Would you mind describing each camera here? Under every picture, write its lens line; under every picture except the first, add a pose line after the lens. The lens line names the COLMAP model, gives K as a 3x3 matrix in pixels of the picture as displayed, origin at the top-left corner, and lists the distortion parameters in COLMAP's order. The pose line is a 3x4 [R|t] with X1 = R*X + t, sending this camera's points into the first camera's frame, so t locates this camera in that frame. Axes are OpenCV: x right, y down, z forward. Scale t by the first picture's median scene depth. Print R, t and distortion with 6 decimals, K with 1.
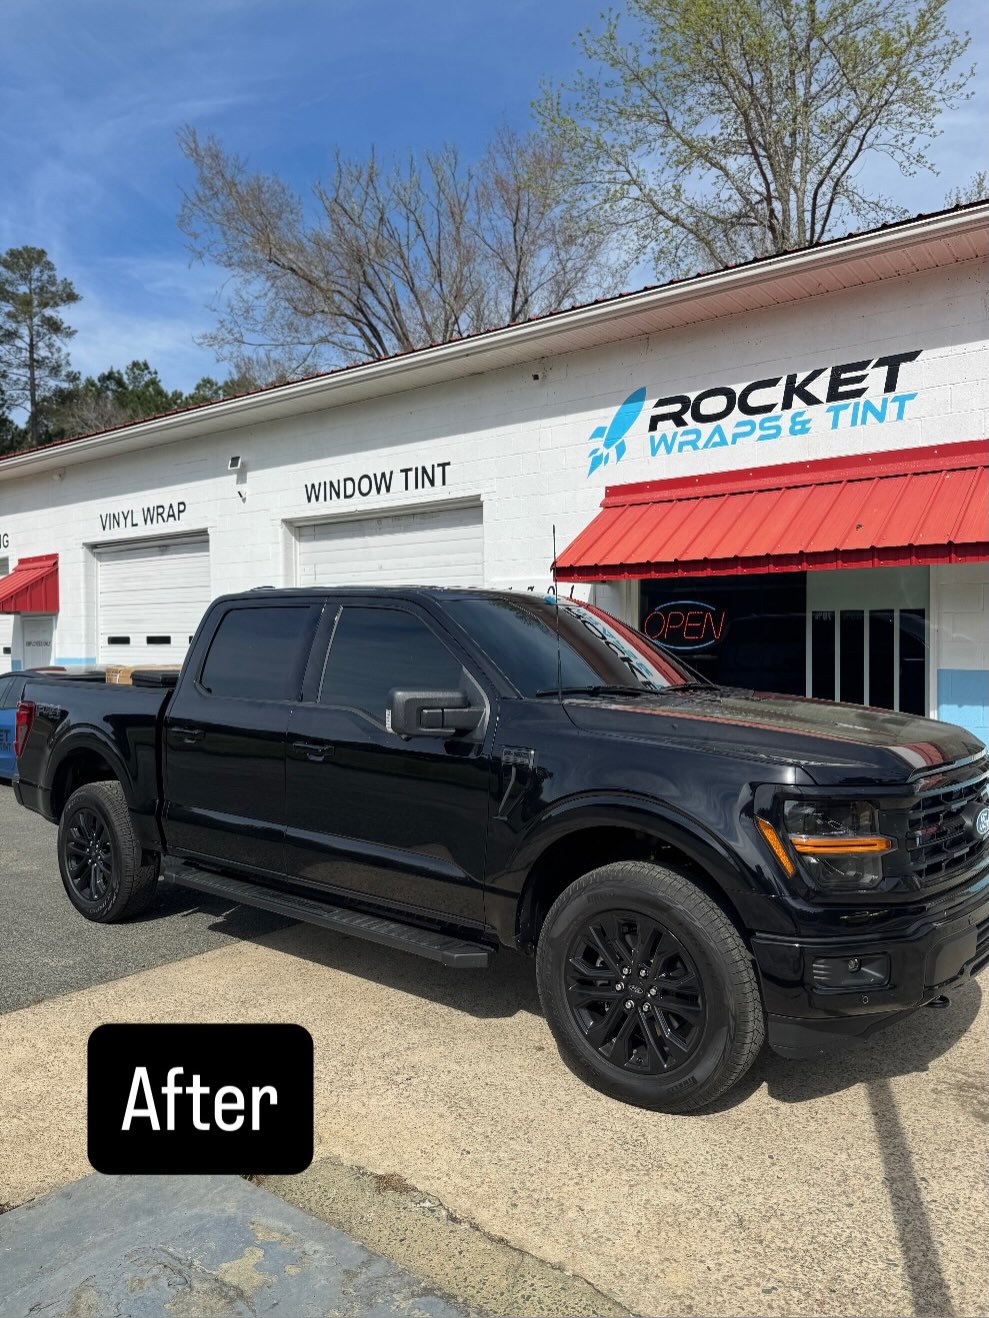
lens RADIAL K [[957.0, 0, 494.5], [0, 957.0, 659.0], [0, 0, 1]] dist [0.099667, -0.151295]
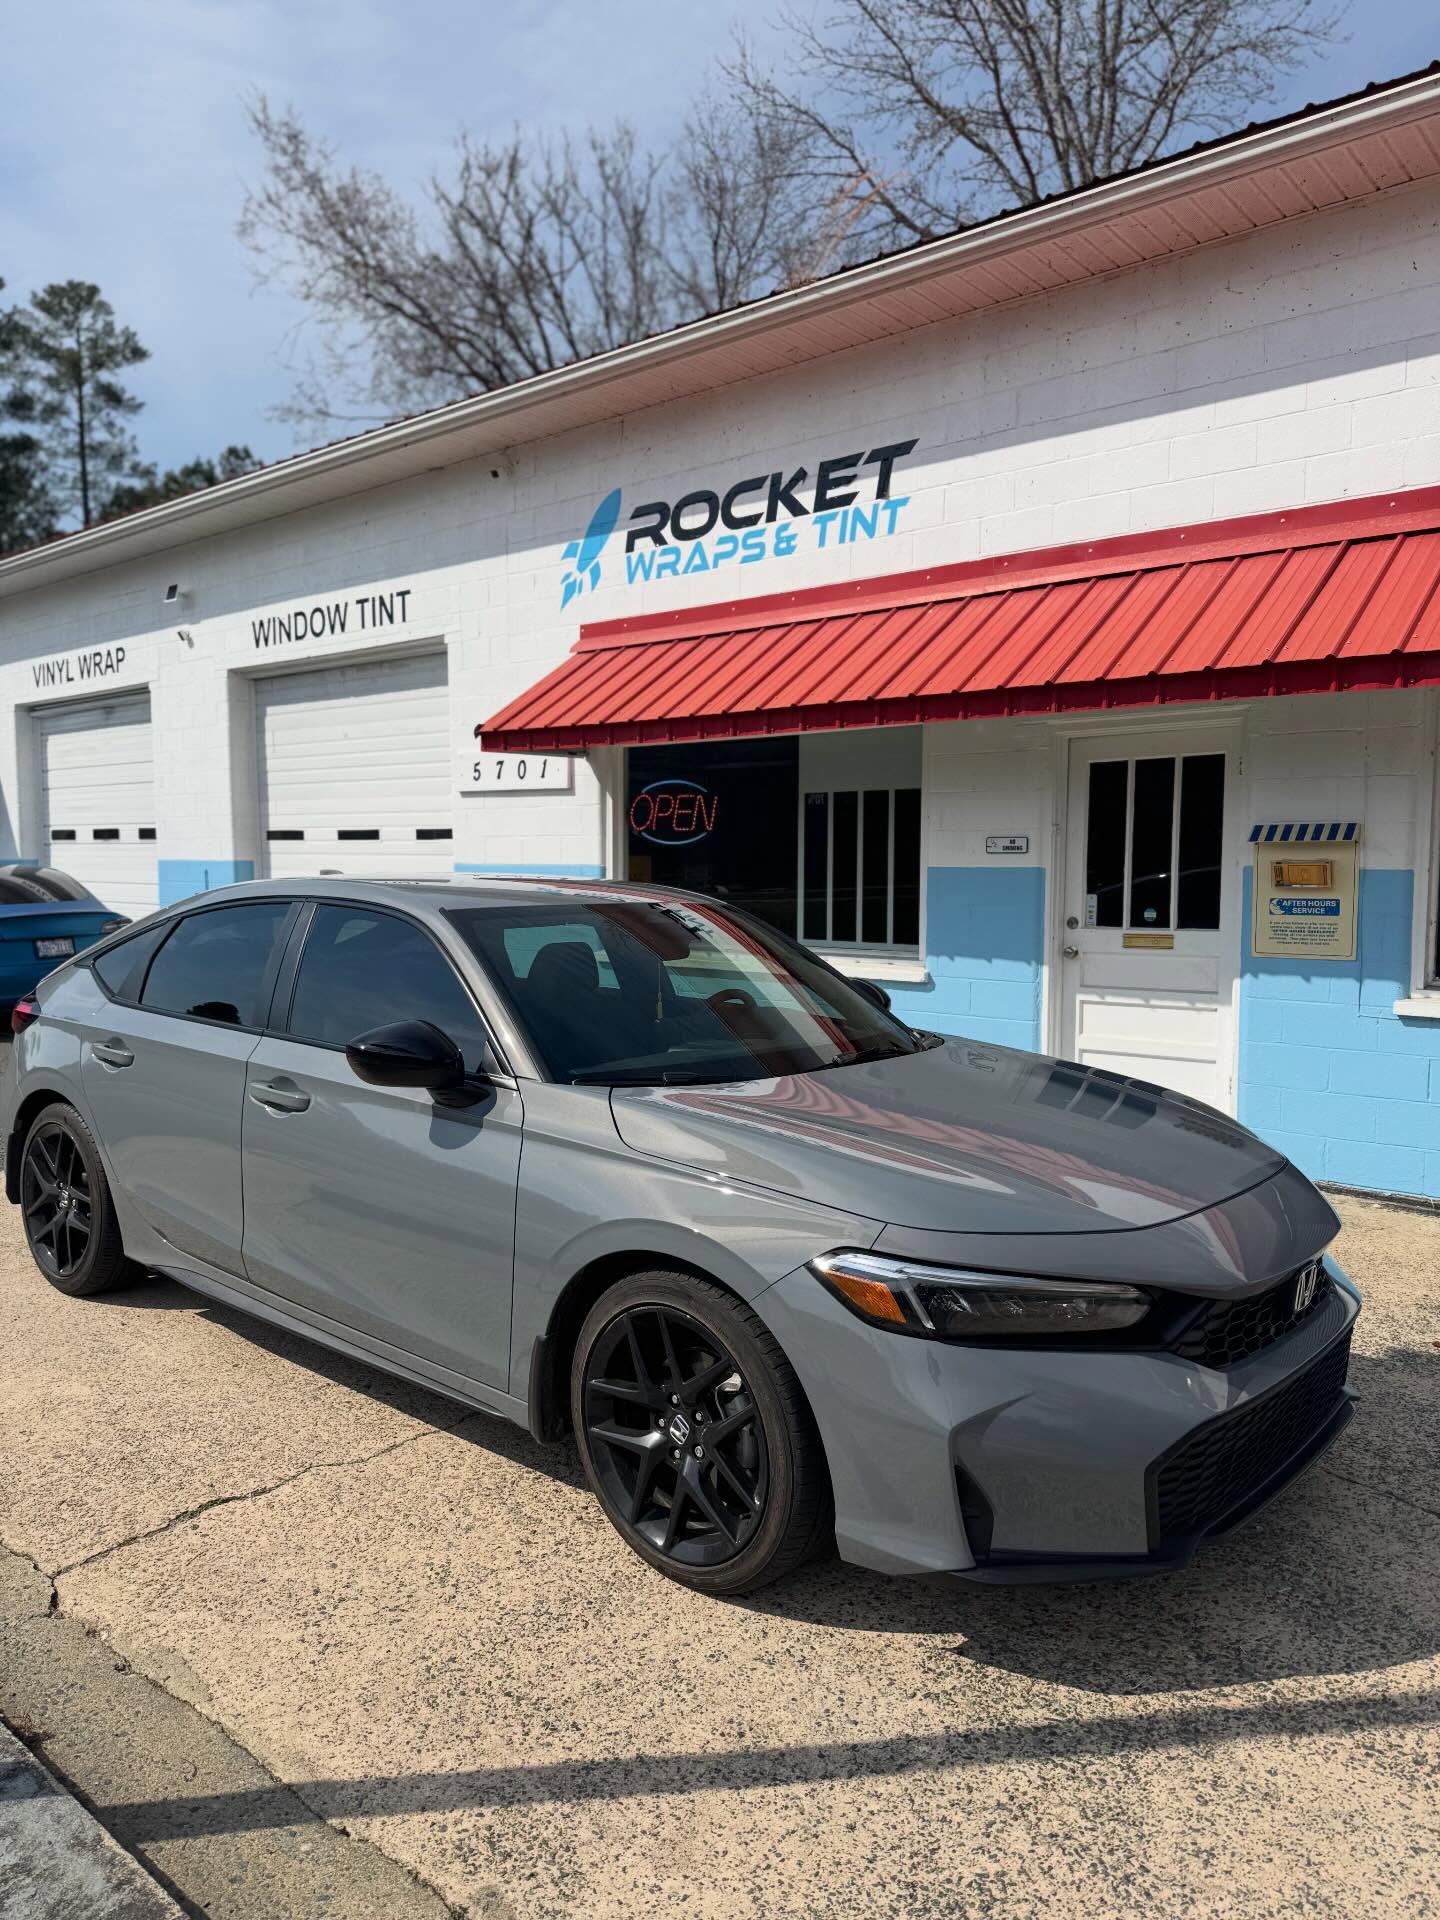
lens RADIAL K [[1388.7, 0, 711.5], [0, 1388.7, 975.4], [0, 0, 1]] dist [0.062256, -0.098662]
pose [[0.998454, 0.010798, -0.054521, 0.236784], [-0.007045, 0.997621, 0.068575, 0.014934], [0.055131, -0.068085, 0.996155, -0.079198]]
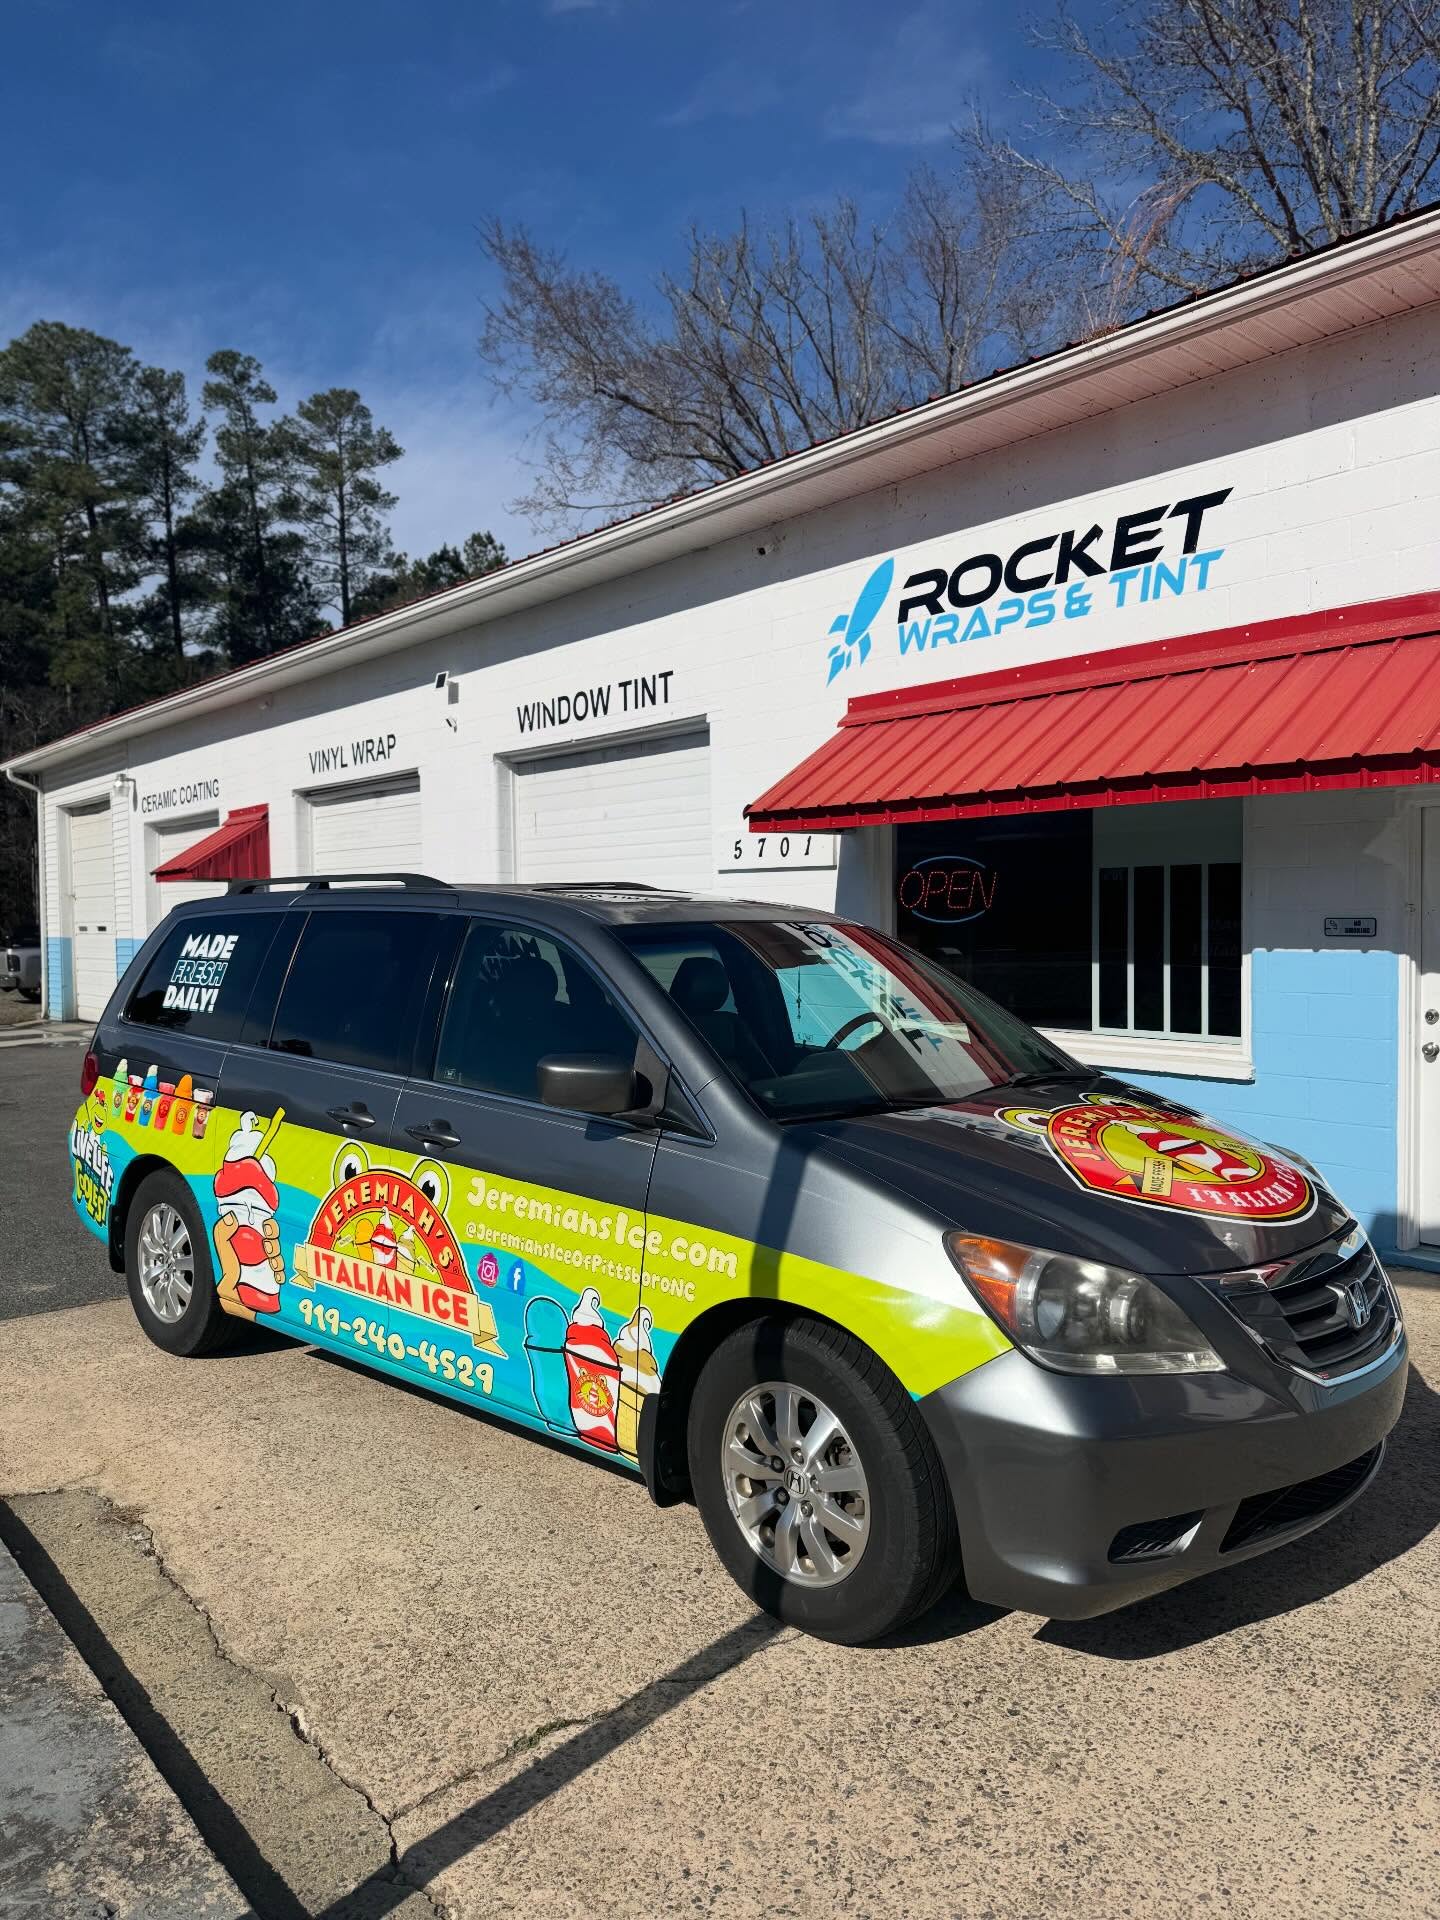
lens RADIAL K [[1381.5, 0, 694.7], [0, 1381.5, 965.7], [0, 0, 1]] dist [0.100137, -0.164811]
pose [[0.975234, 0.002752, -0.221160, 0.198586], [0.002065, 0.999766, 0.021545, -0.000706], [0.221168, -0.021468, 0.974999, -0.041862]]
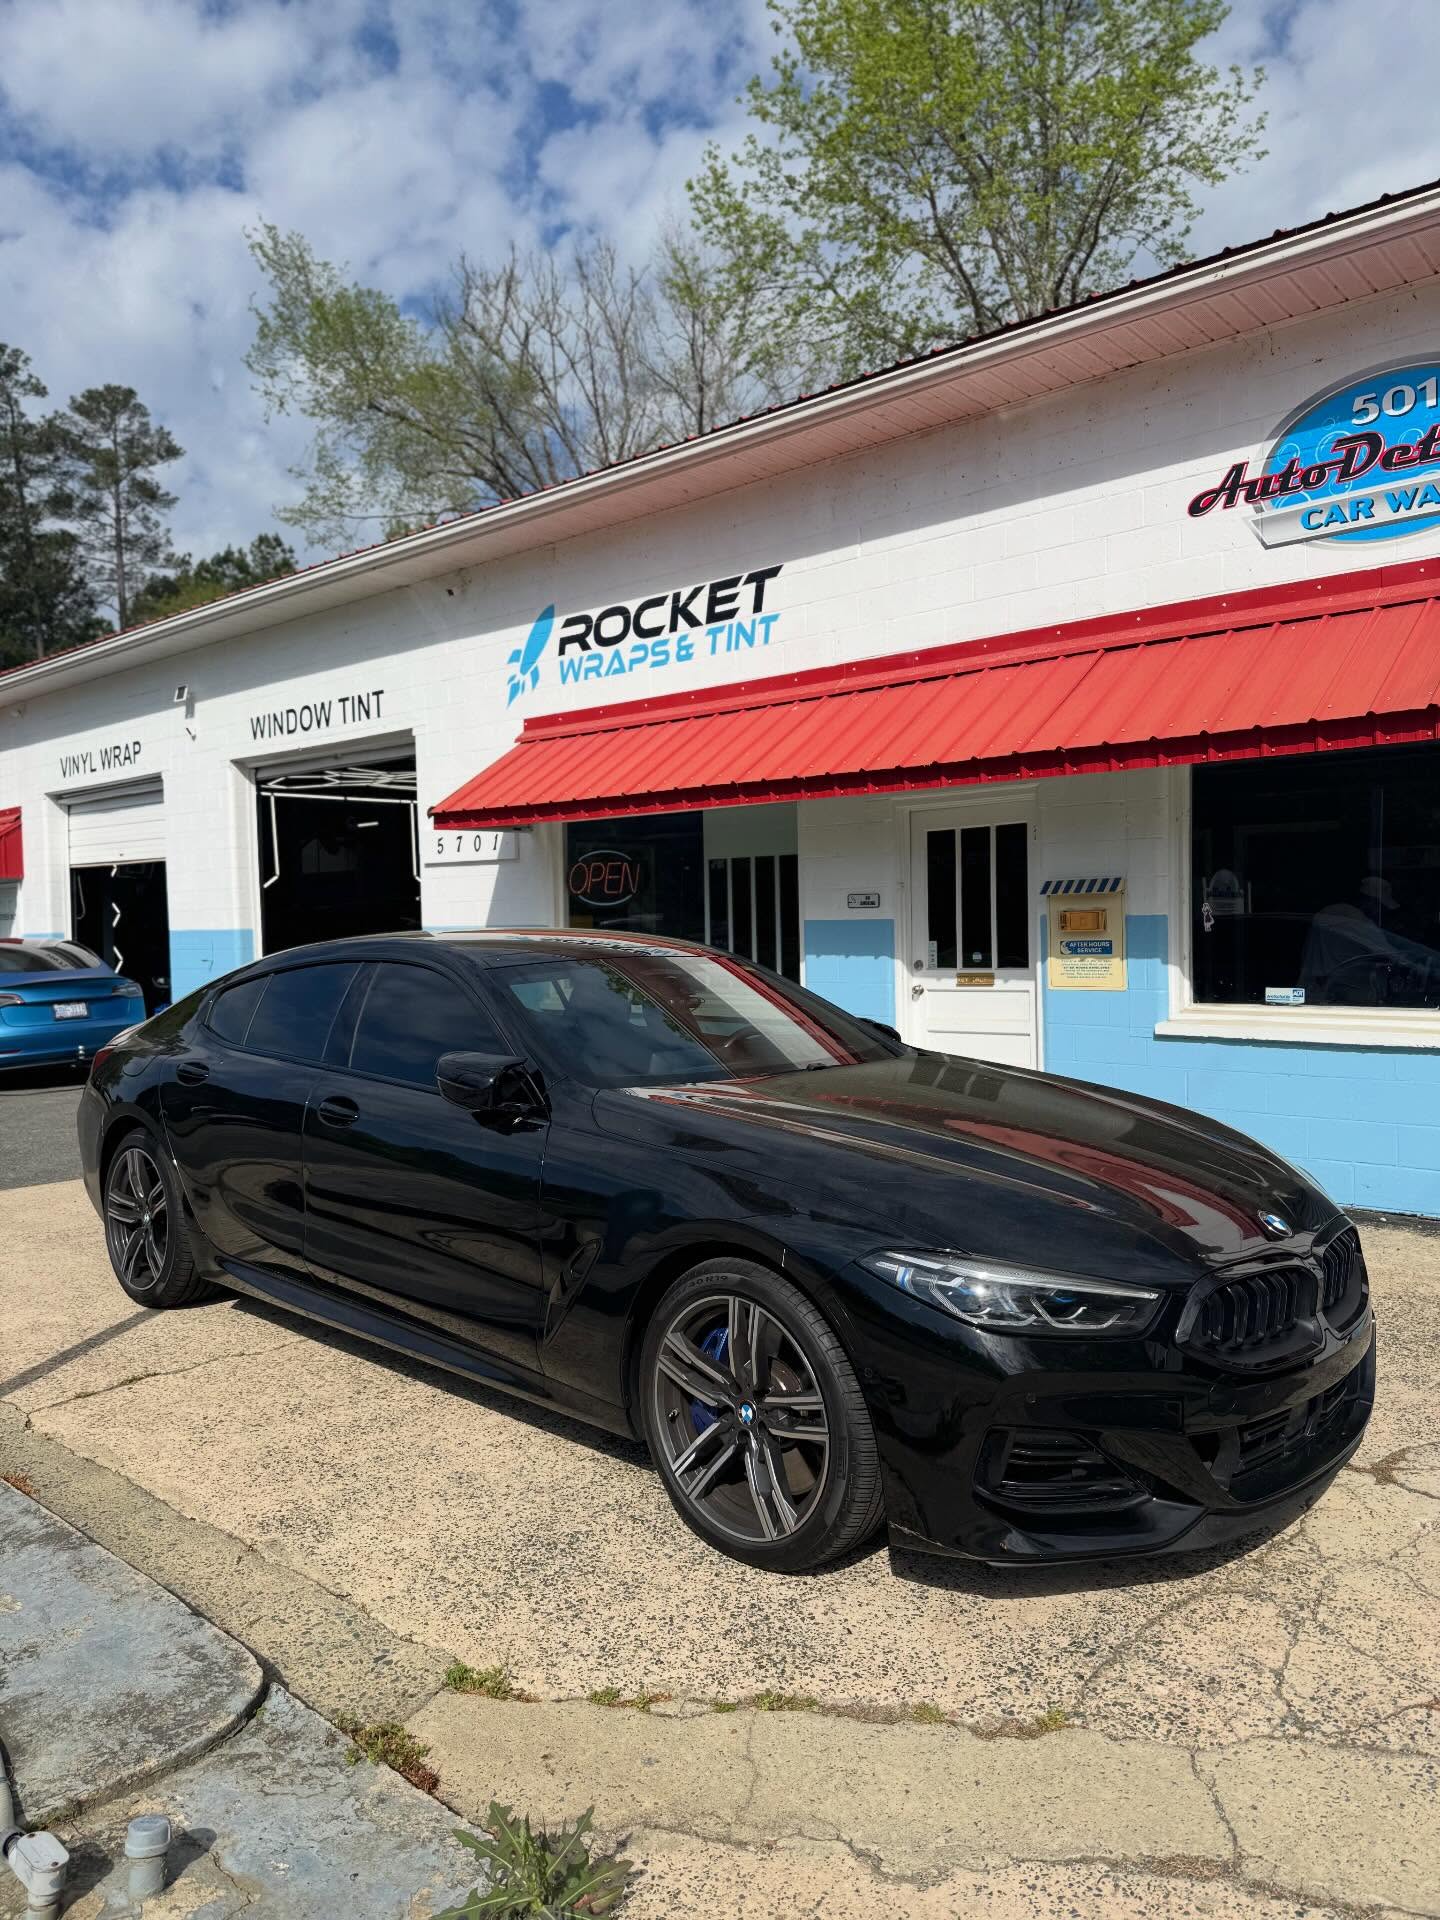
lens RADIAL K [[1388.7, 0, 711.5], [0, 1388.7, 975.4], [0, 0, 1]] dist [0.062256, -0.098662]
pose [[0.996839, -0.009611, -0.078869, 0.322490], [0.011483, 0.999662, 0.023308, 0.019923], [0.078618, -0.024140, 0.996612, -0.203023]]
